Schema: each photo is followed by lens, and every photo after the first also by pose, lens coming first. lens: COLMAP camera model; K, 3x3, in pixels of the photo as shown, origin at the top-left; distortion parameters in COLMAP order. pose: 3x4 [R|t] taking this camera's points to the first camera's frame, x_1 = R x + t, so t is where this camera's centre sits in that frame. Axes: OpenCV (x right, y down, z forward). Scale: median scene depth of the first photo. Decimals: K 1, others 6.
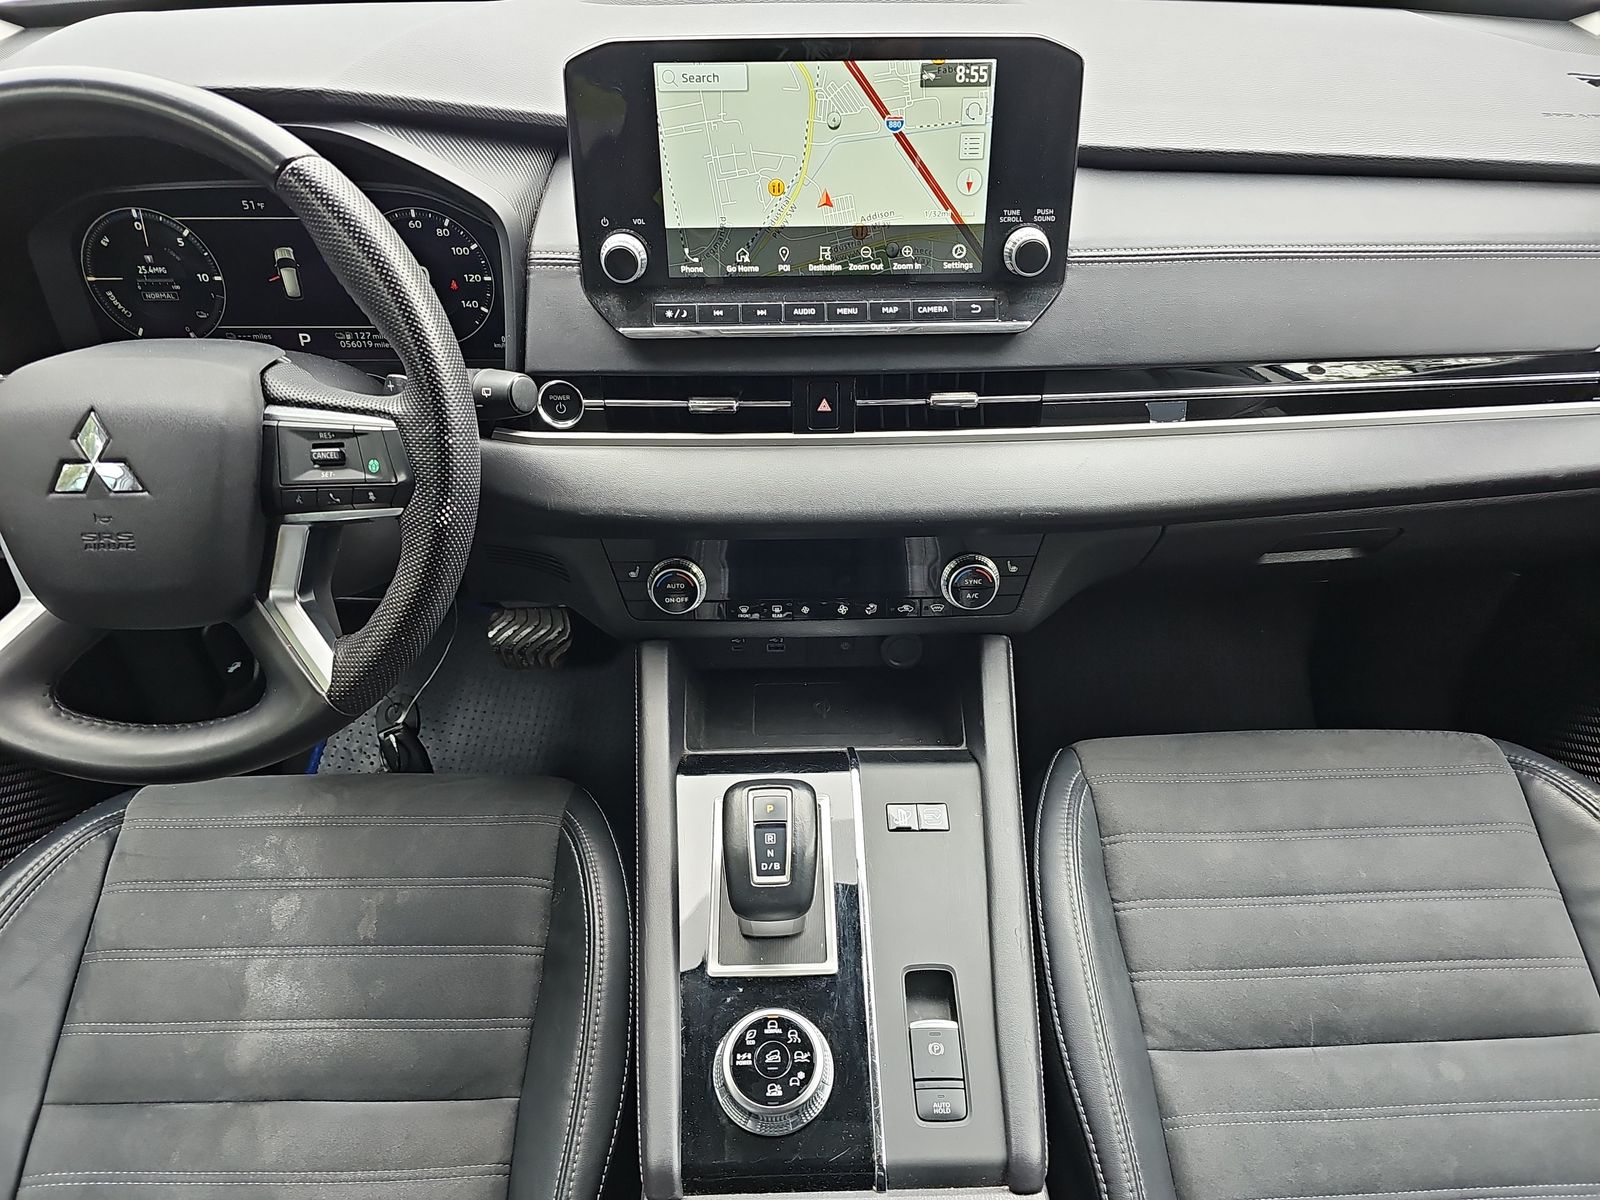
lens RADIAL K [[1052.0, 0, 789.7], [0, 1052.0, 642.2], [0, 0, 1]] dist [0.043294, -0.035558]
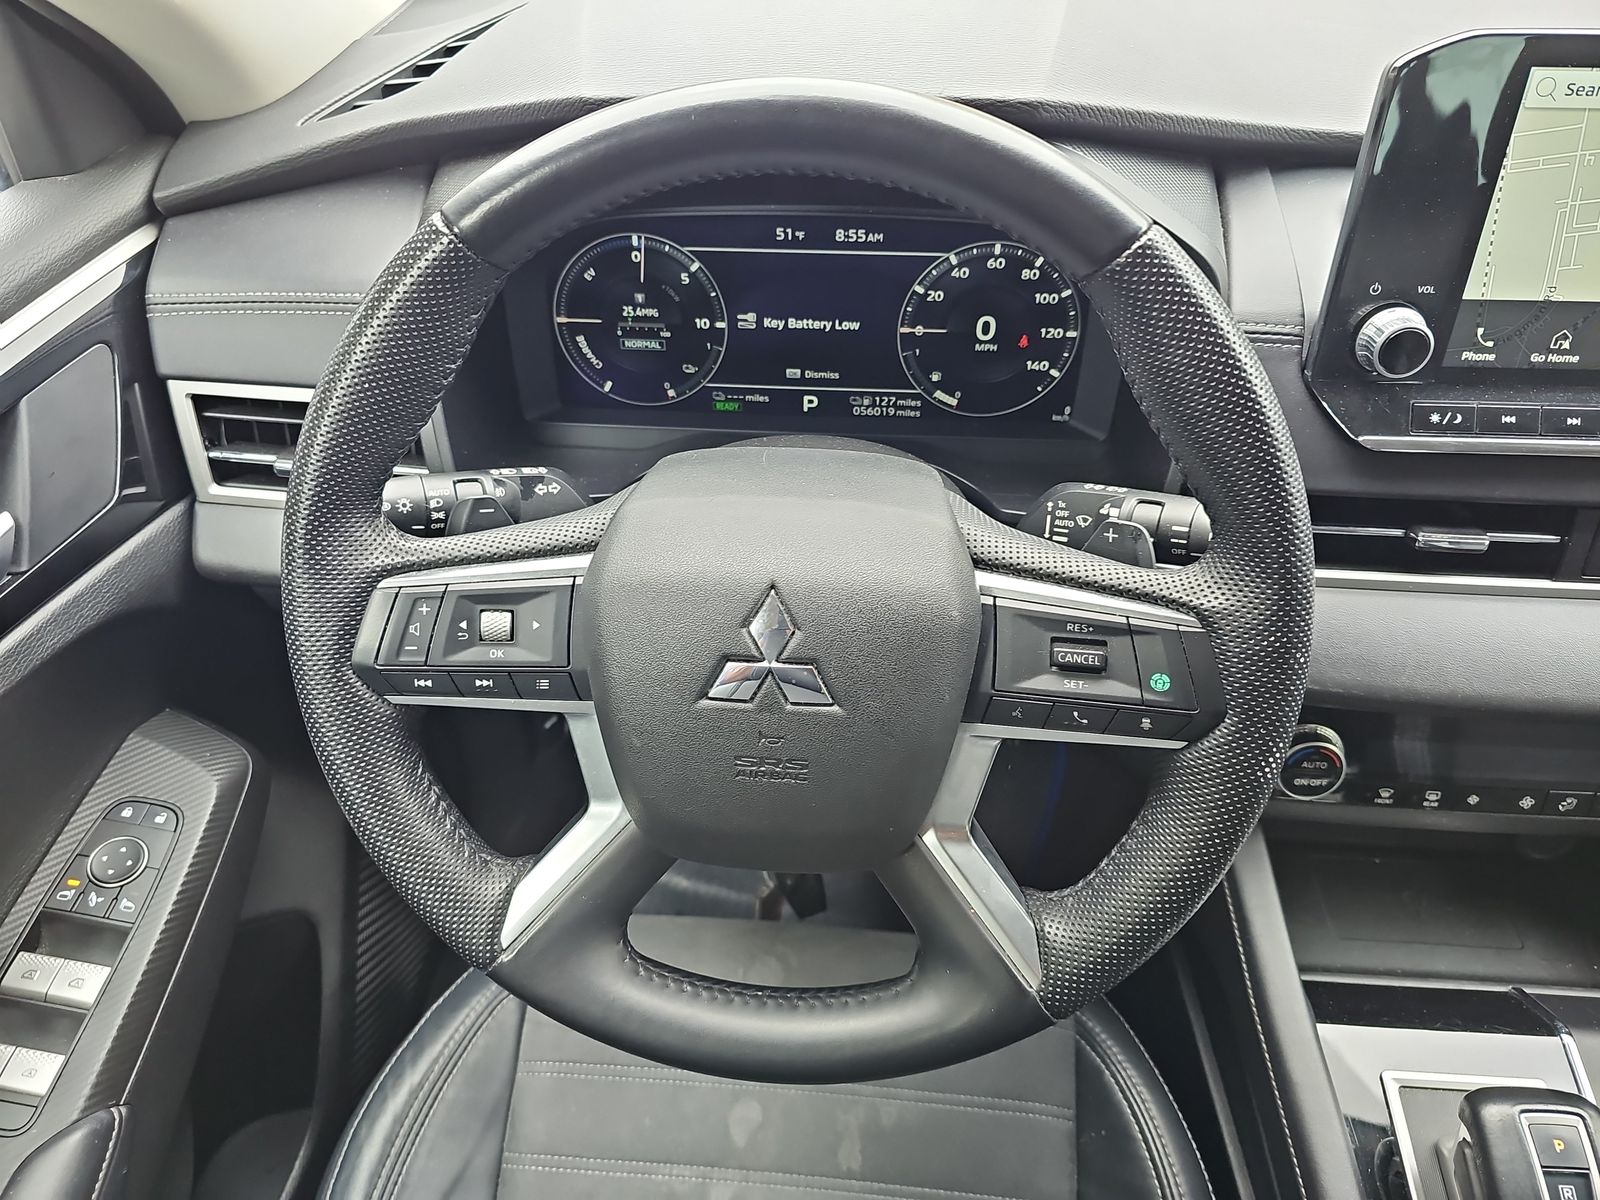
lens RADIAL K [[1067.5, 0, 779.7], [0, 1067.5, 637.2], [0, 0, 1]] dist [0.062463, -0.066541]
pose [[0.994935, 0.059625, -0.080927, -0.476863], [-0.056044, 0.997376, 0.045819, -0.174969], [0.083446, -0.041052, 0.995666, 0.247115]]
